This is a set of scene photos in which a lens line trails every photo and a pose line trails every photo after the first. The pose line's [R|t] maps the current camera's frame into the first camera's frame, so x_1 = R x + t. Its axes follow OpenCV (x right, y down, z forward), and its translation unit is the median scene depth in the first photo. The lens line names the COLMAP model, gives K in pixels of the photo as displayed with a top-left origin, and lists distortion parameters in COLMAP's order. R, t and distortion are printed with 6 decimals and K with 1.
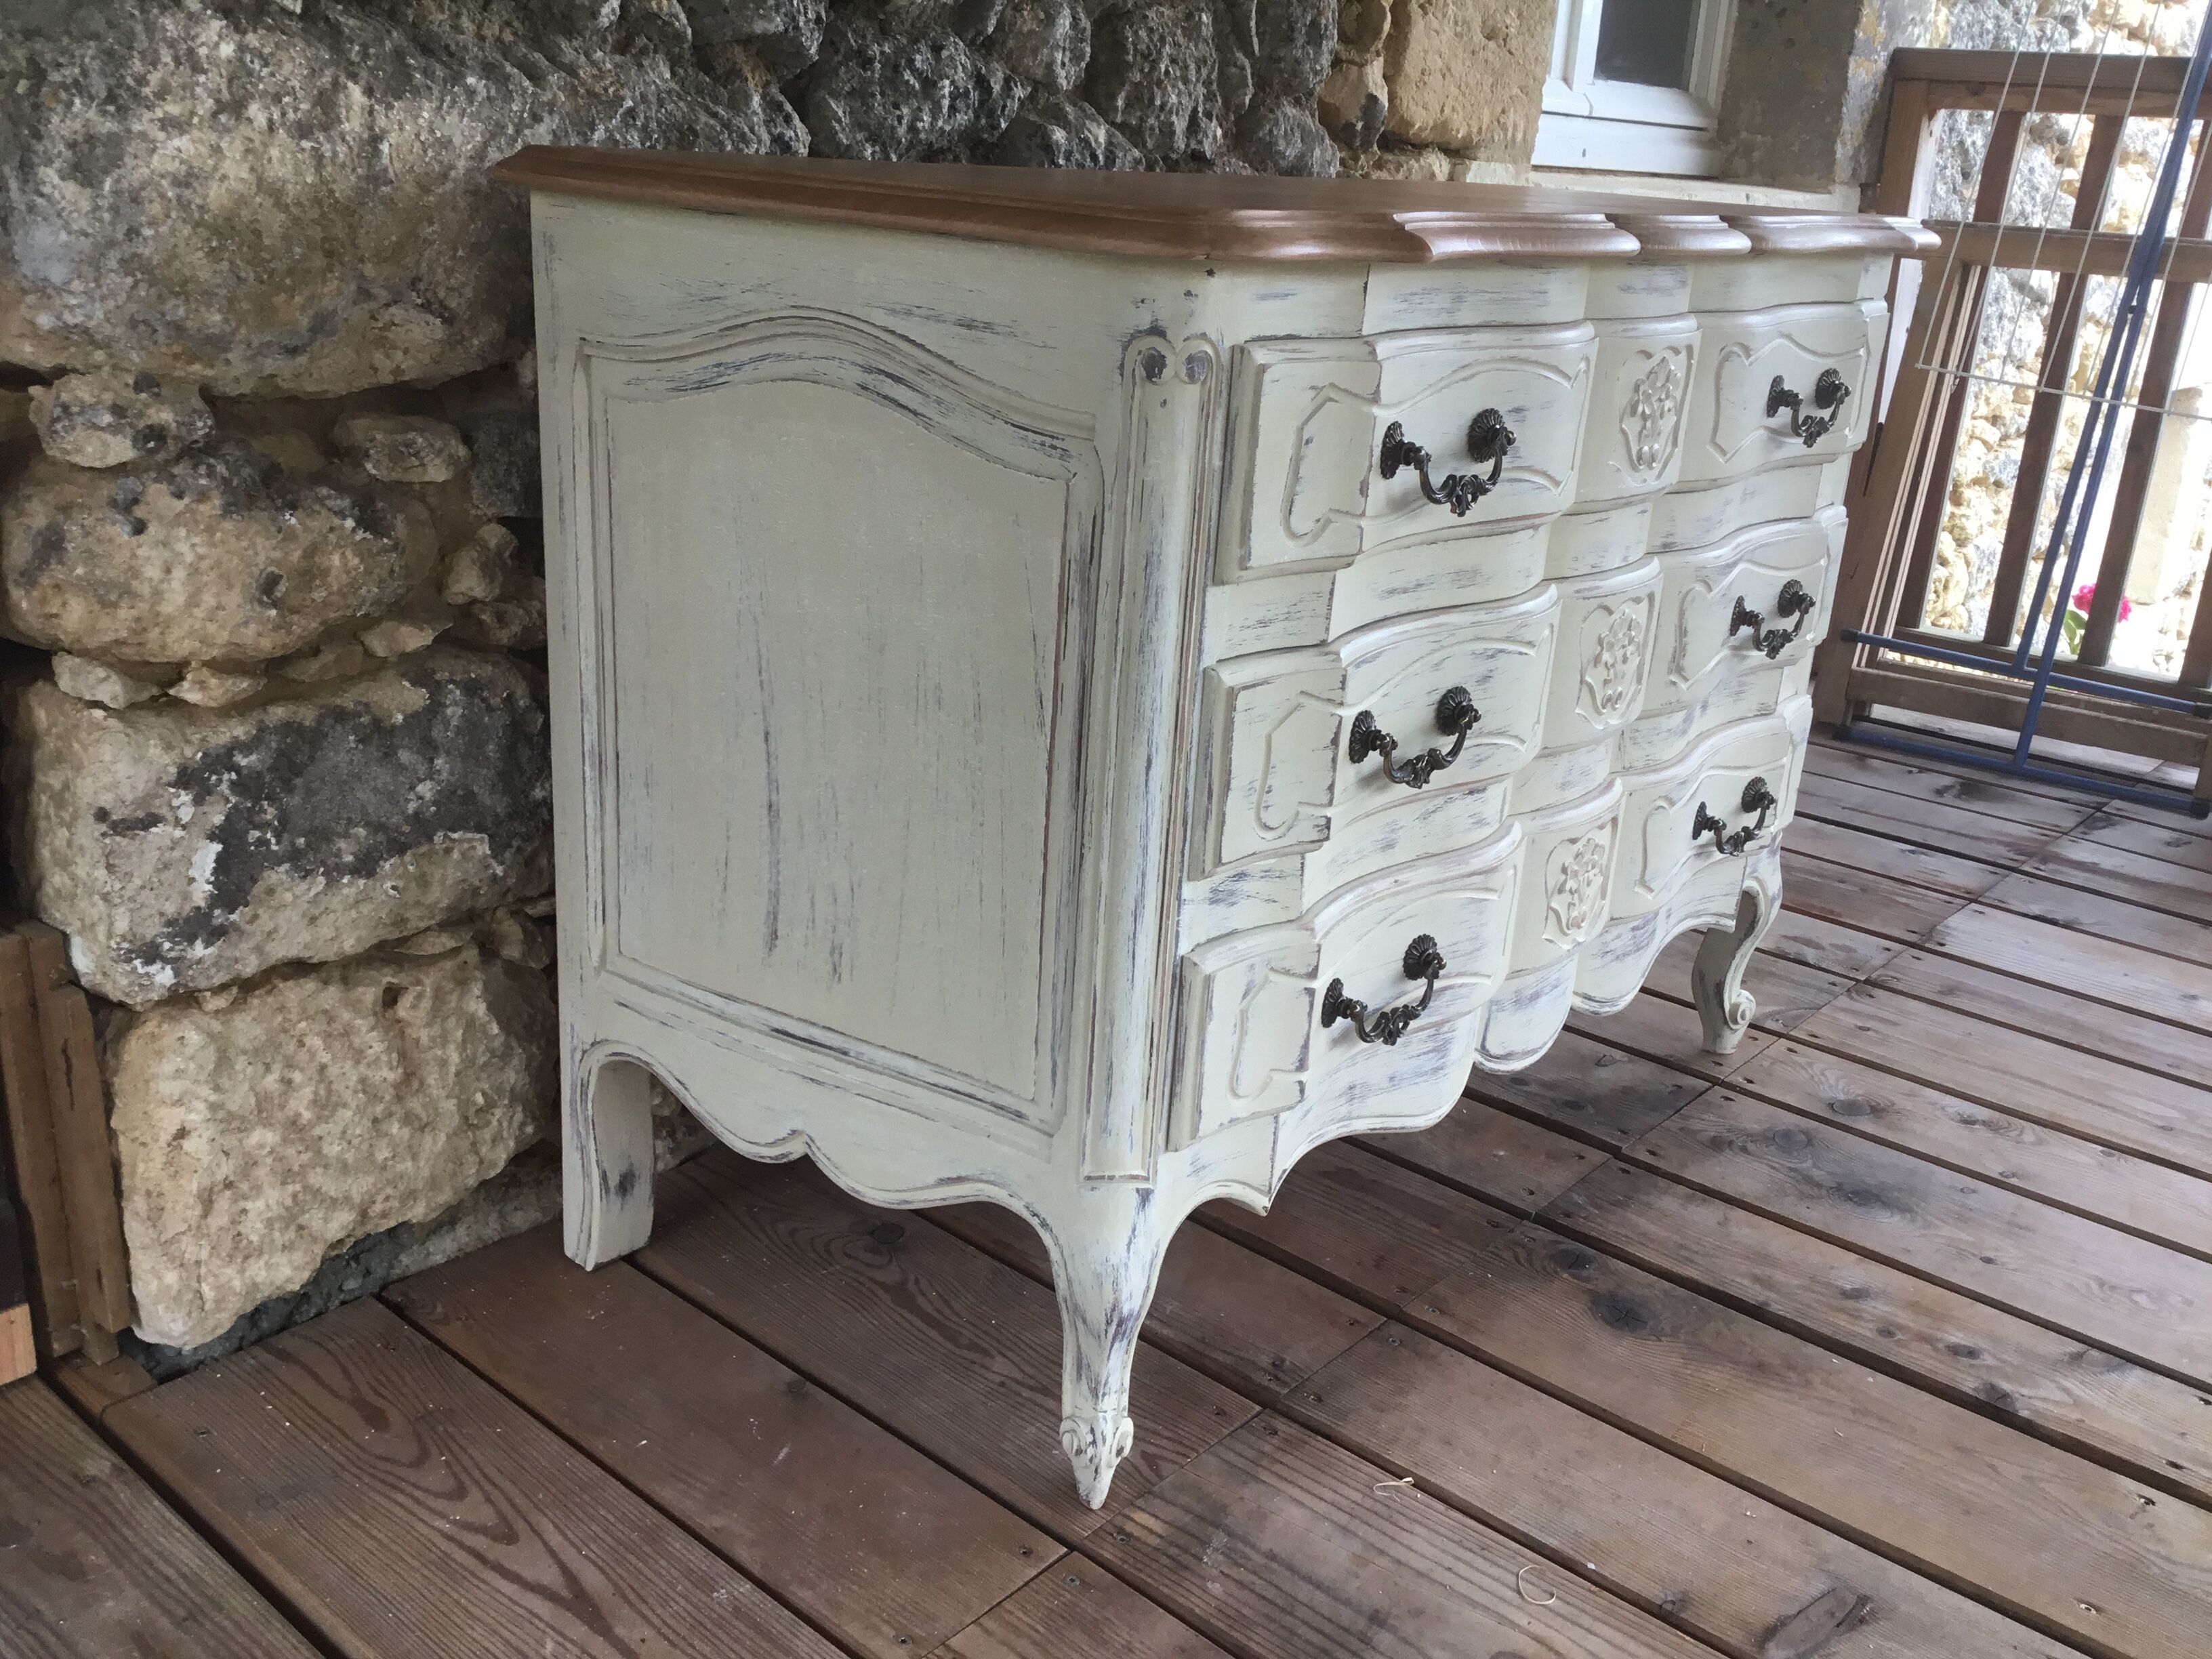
lens RADIAL K [[1968.7, 0, 1106.0], [0, 1968.7, 829.5], [0, 0, 1]] dist [0.063763, -0.090146]
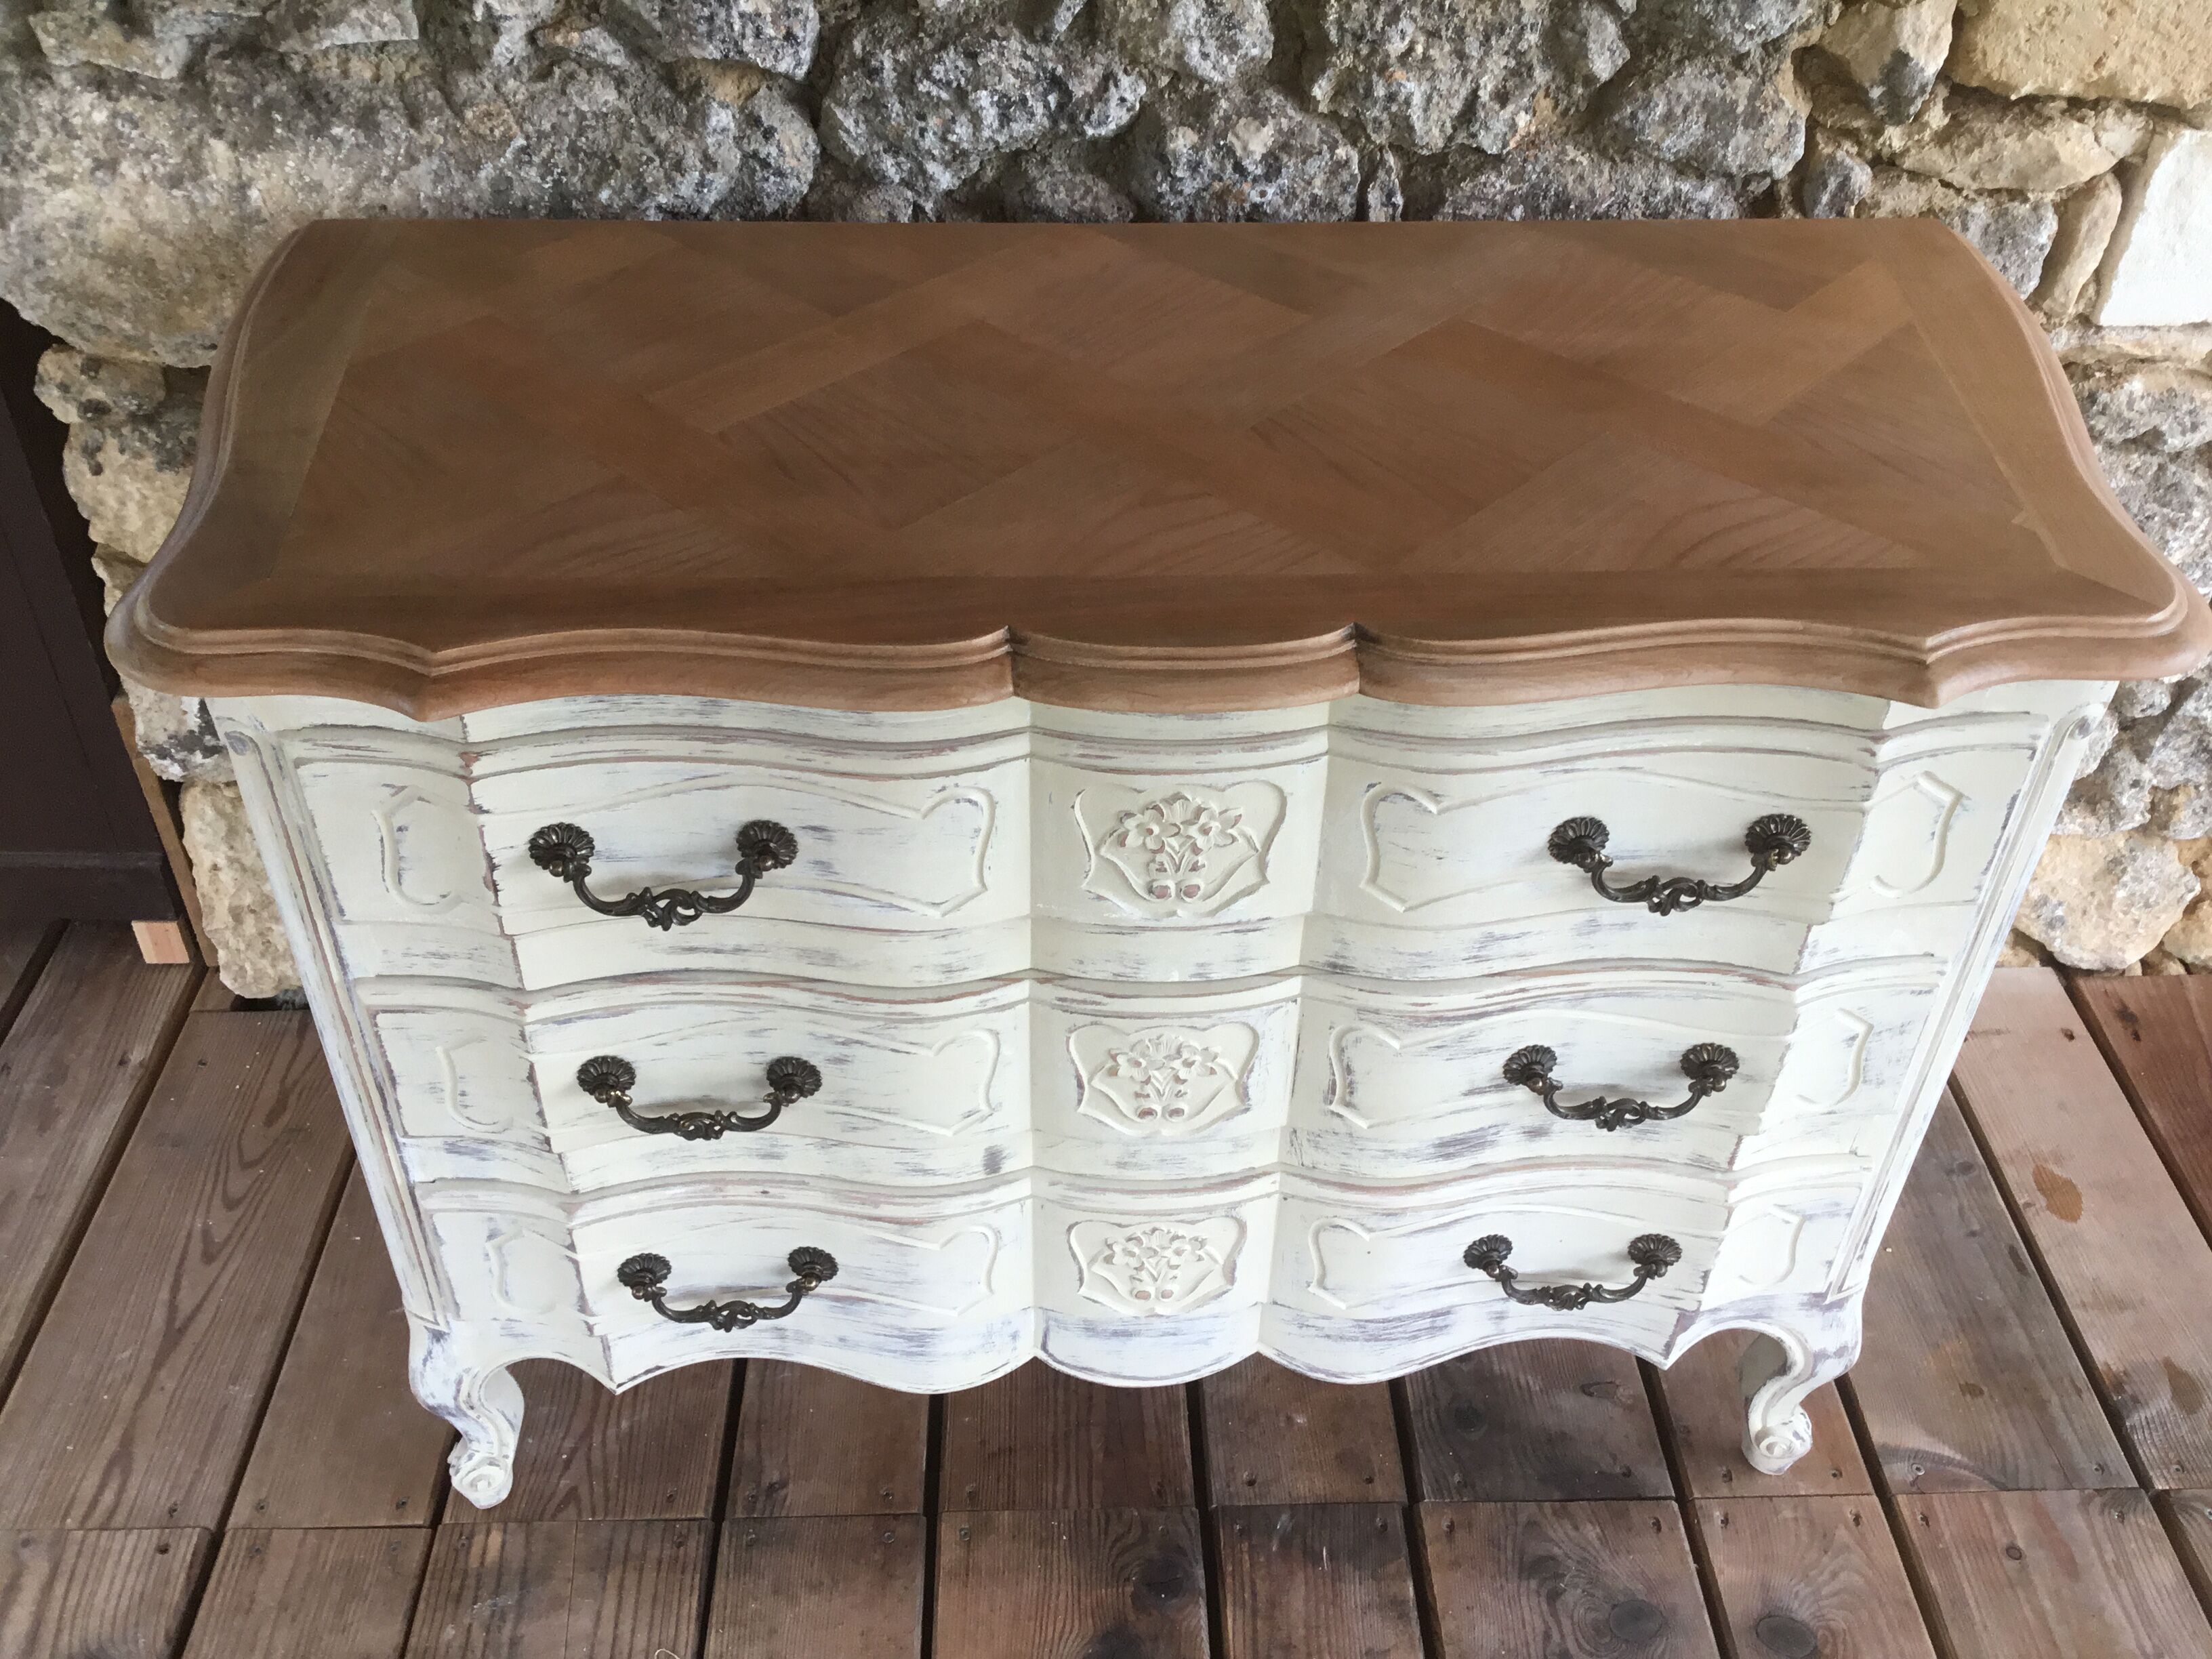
lens RADIAL K [[1968.7, 0, 1106.0], [0, 1968.7, 829.5], [0, 0, 1]] dist [0.063763, -0.090146]
pose [[0.680972, 0.427516, -0.594564, 0.796526], [-0.224552, 0.894693, 0.386135, -0.566871], [0.697032, -0.129436, 0.705261, 0.496123]]
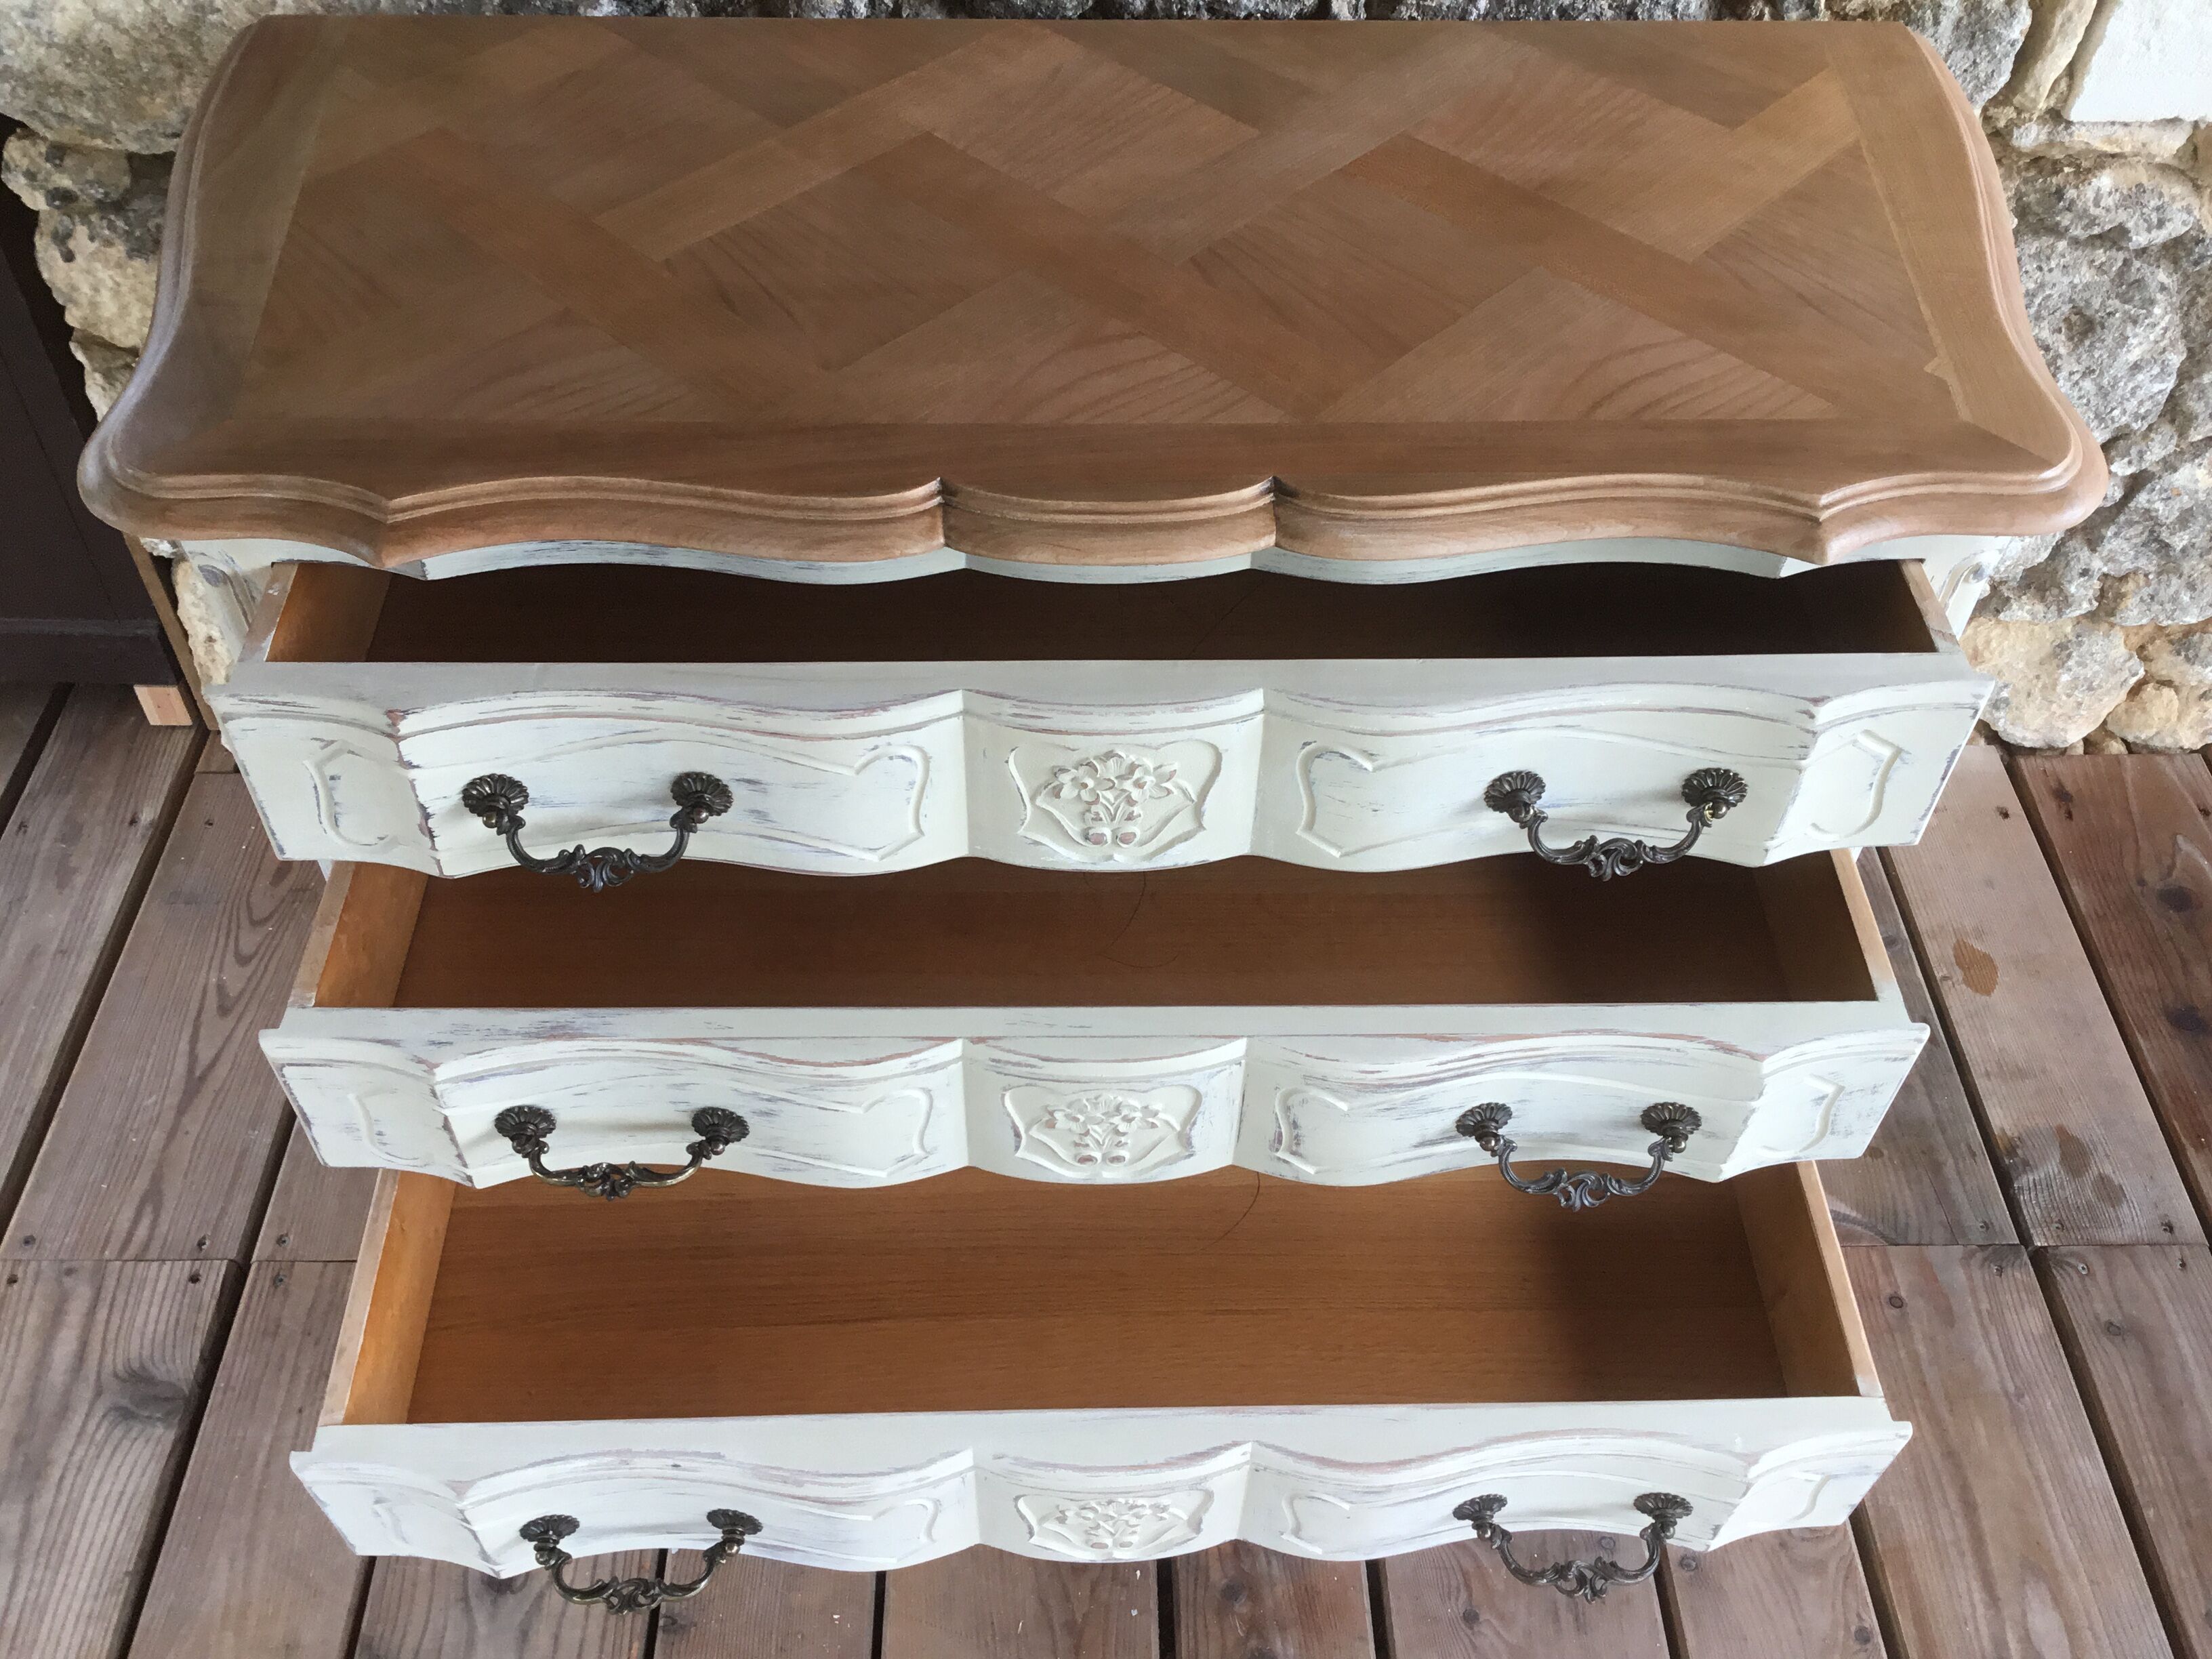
lens RADIAL K [[1985.8, 0, 1104.3], [0, 1985.8, 818.6], [0, 0, 1]] dist [0.034013, -0.036046]
pose [[0.670754, 0.516524, -0.532252, 0.827429], [-0.228759, 0.826721, 0.514005, -0.652329], [0.705520, -0.223014, 0.672686, 0.494745]]
